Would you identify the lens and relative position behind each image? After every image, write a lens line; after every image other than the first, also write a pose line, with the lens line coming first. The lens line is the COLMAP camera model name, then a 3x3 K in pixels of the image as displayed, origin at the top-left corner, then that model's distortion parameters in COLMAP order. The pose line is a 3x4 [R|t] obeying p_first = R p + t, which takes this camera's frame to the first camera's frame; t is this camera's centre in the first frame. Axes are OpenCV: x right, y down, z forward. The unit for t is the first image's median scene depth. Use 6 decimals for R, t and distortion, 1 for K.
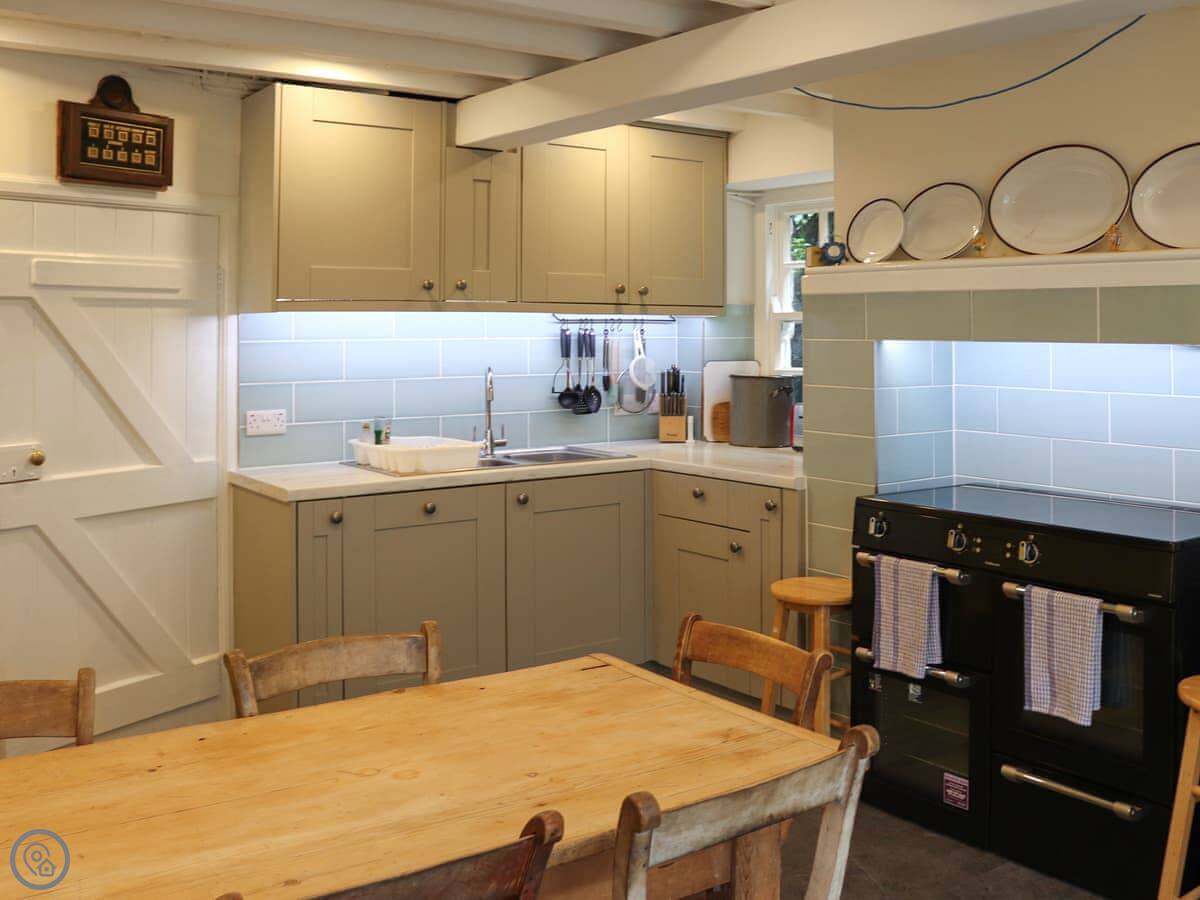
lens RADIAL K [[1212.2, 0, 600.0], [0, 1212.2, 450.0], [0, 0, 1]] dist [-0.154906, 0.180837]
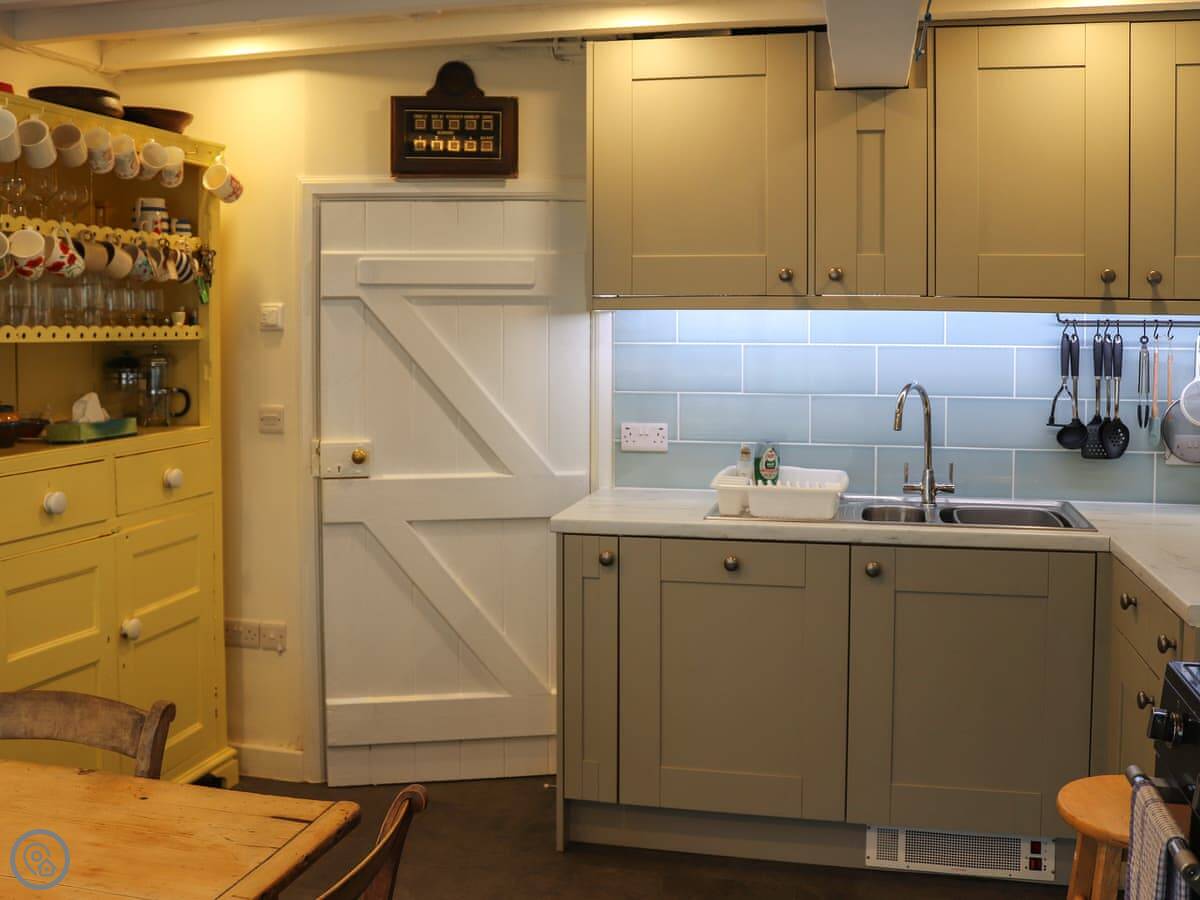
lens RADIAL K [[1212.2, 0, 600.0], [0, 1212.2, 450.0], [0, 0, 1]] dist [-0.154906, 0.180837]
pose [[0.658471, 0.081250, -0.748207, 0.360493], [-0.076319, 0.996239, 0.041019, -0.047972], [0.748726, 0.030093, 0.662196, 0.405088]]
